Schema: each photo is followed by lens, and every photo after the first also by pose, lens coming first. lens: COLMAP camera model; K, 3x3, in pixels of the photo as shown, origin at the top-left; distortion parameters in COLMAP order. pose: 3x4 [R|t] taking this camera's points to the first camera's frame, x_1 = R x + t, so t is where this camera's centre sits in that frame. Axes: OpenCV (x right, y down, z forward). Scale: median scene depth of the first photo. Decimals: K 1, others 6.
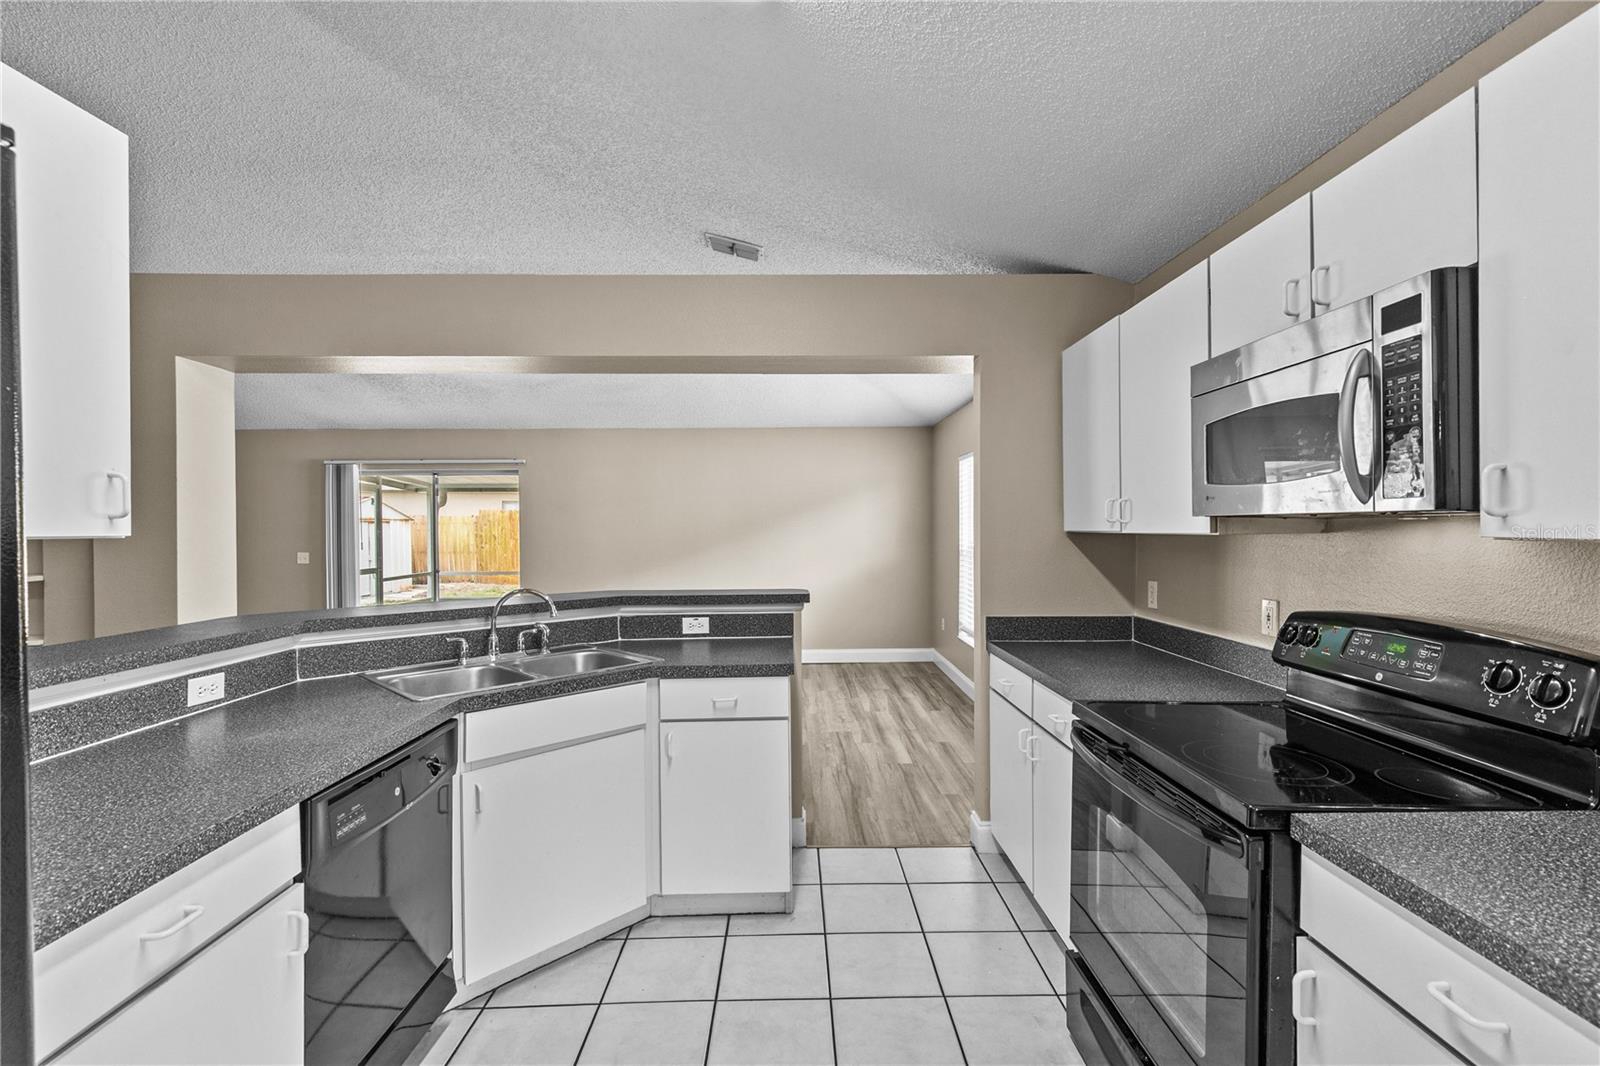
lens RADIAL K [[724.7, 0, 812.3], [0, 724.7, 528.8], [0, 0, 1]] dist [0.001701, 0.002000]
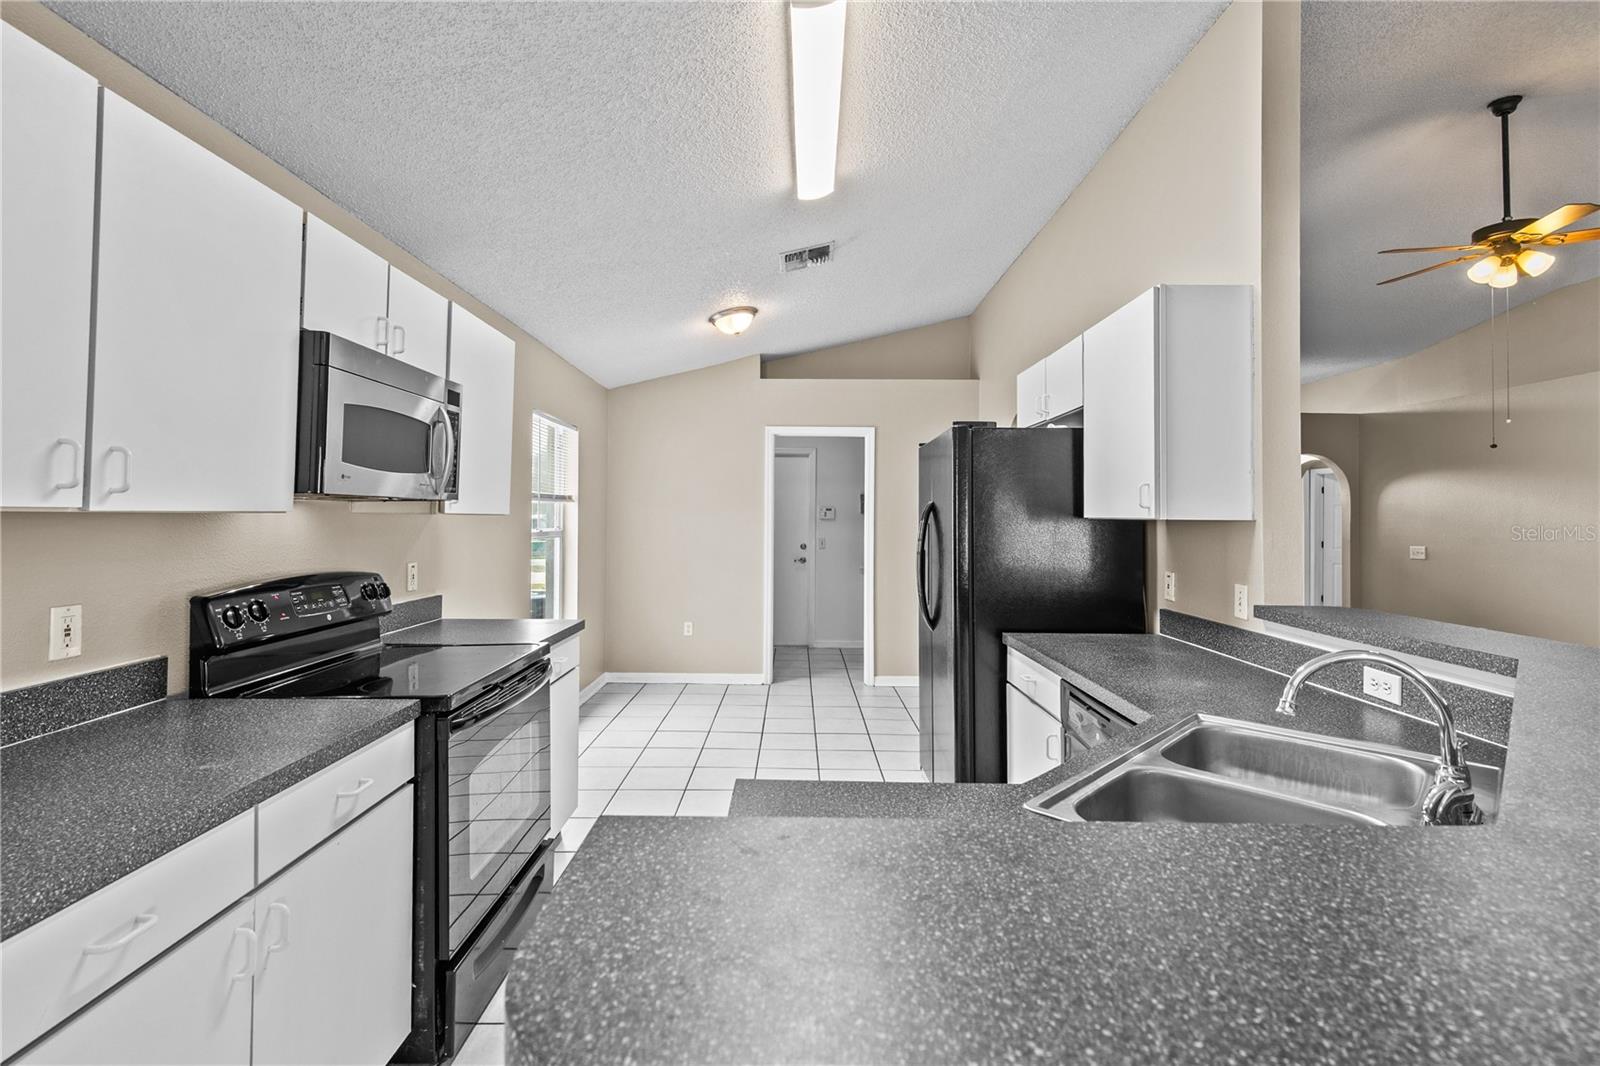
lens RADIAL K [[724.7, 0, 805.1], [0, 724.7, 502.4], [0, 0, 1]] dist [0.001701, 0.002000]
pose [[-0.999728, -0.007042, 0.022229, -0.096531], [-0.007417, 0.999831, -0.016793, 0.005421], [-0.022107, -0.016953, -0.999612, 1.742729]]
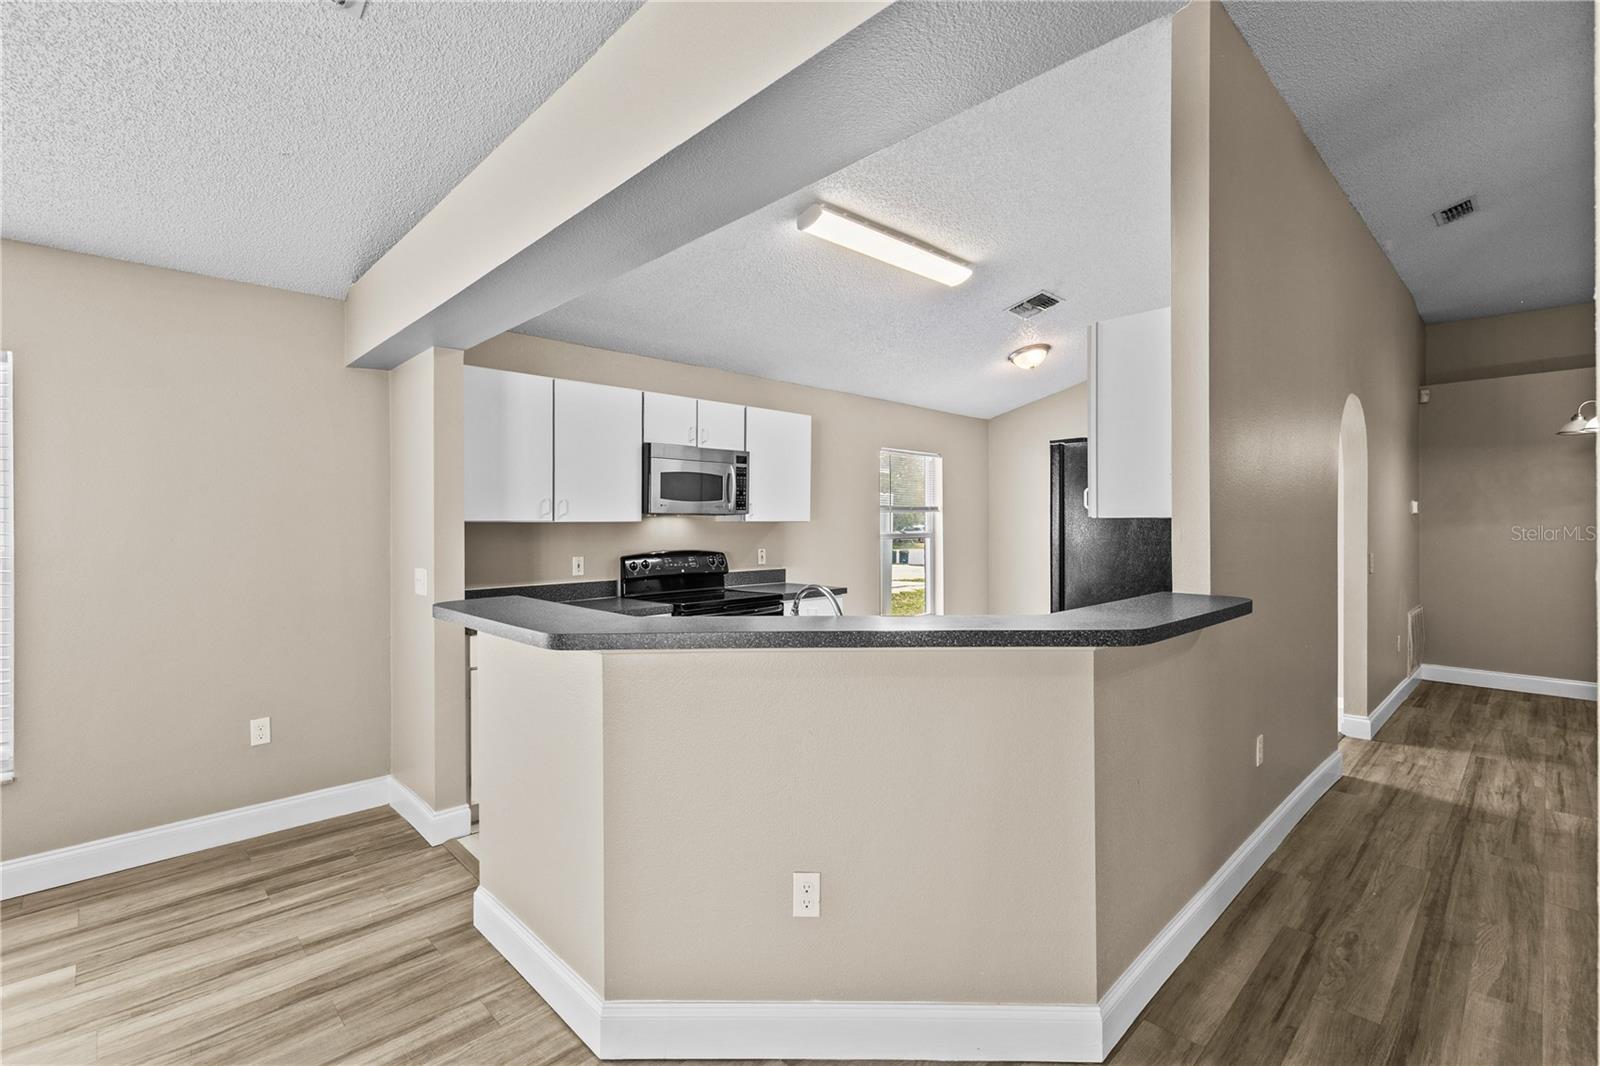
lens RADIAL K [[724.7, 0, 817.1], [0, 724.7, 517.3], [0, 0, 1]] dist [0.001701, 0.002000]
pose [[-0.683011, 0.007920, 0.730365, -1.221723], [0.005444, 0.999969, -0.005753, 0.010220], [-0.730388, 0.000047, -0.683033, 1.907971]]
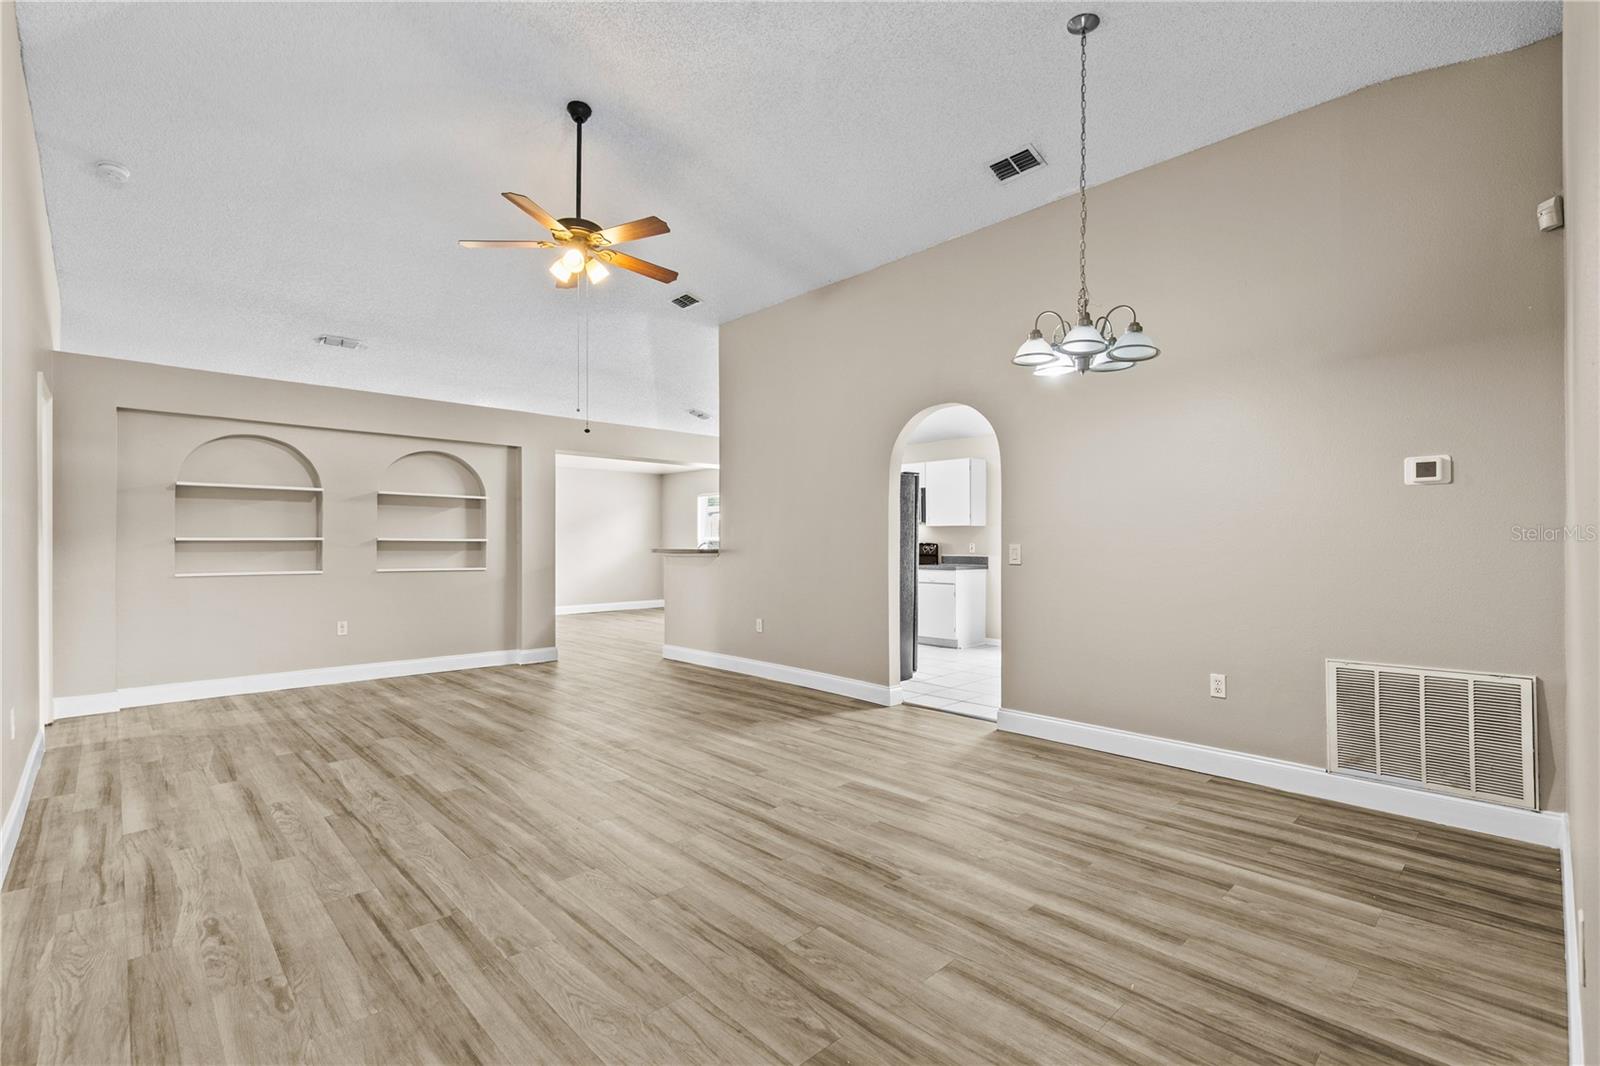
lens RADIAL K [[724.7, 0, 791.3], [0, 724.7, 532.8], [0, 0, 1]] dist [0.001701, 0.002000]
pose [[0.753377, 0.019495, 0.657300, -2.616453], [-0.003221, 0.999658, -0.025958, 0.135473], [-0.657581, 0.017439, 0.753182, -1.883167]]
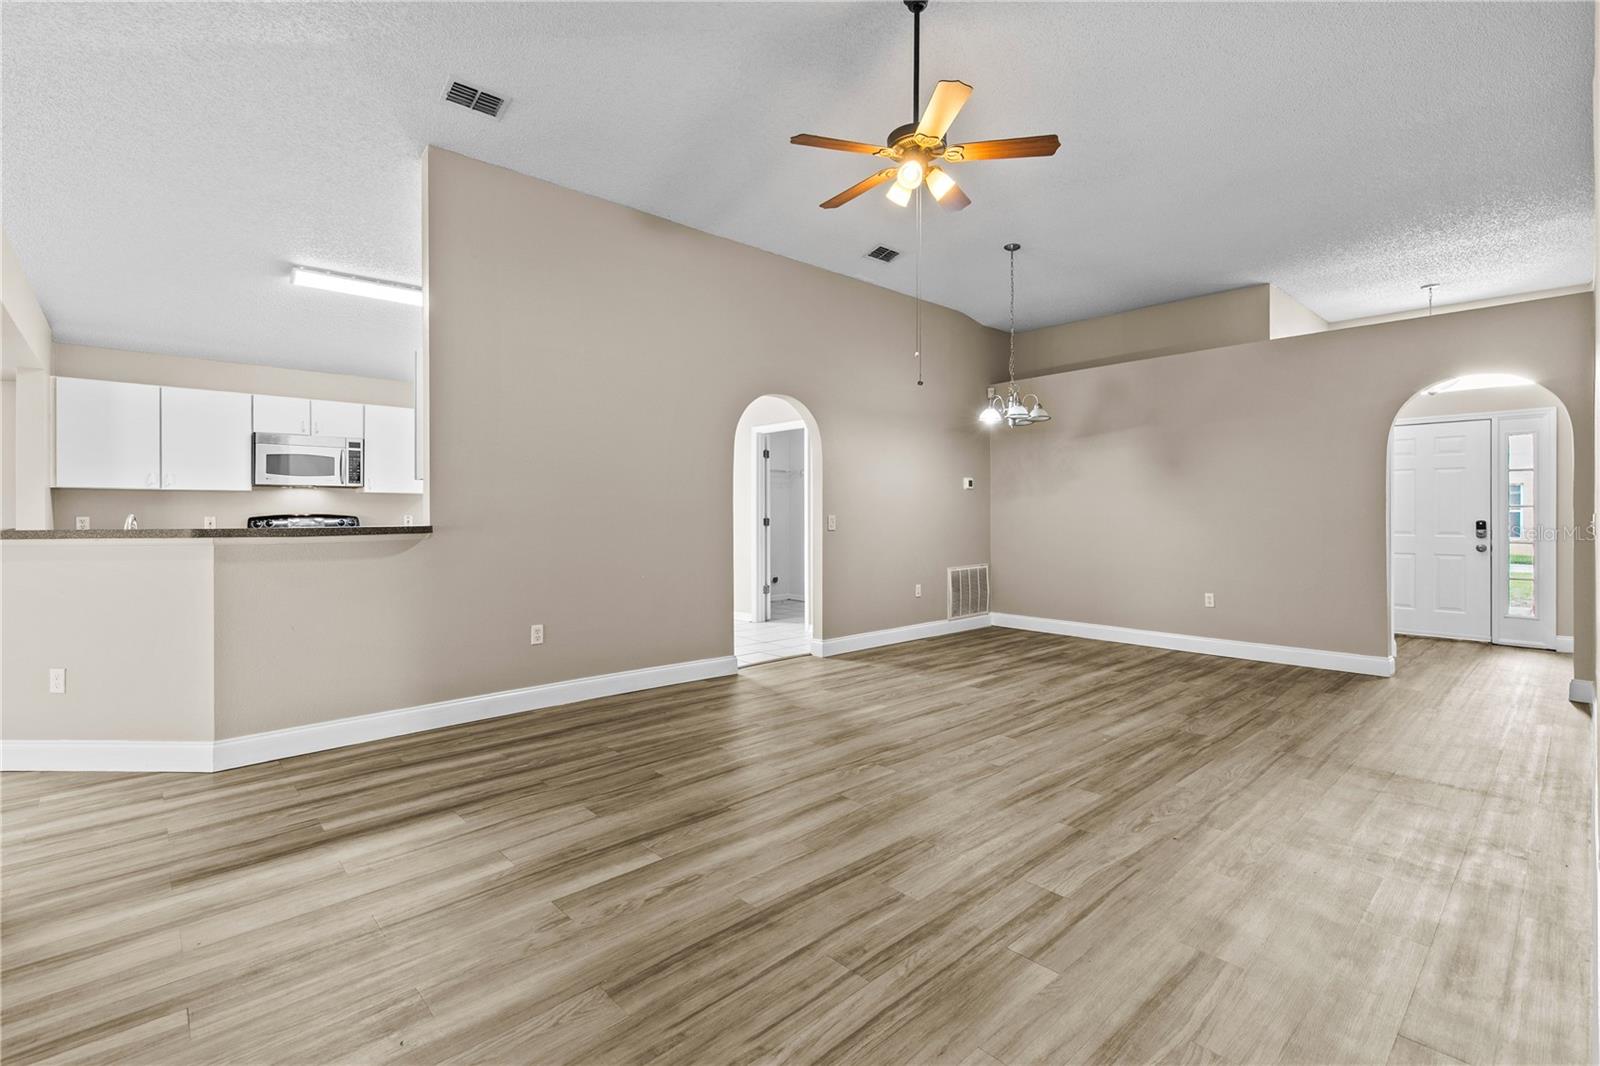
lens RADIAL K [[724.7, 0, 822.9], [0, 724.7, 519.3], [0, 0, 1]] dist [0.001701, 0.002000]
pose [[-0.663424, -0.001515, 0.748242, -2.837210], [0.006652, 0.999946, 0.007923, 0.105705], [-0.748214, 0.010233, -0.663379, 1.132622]]
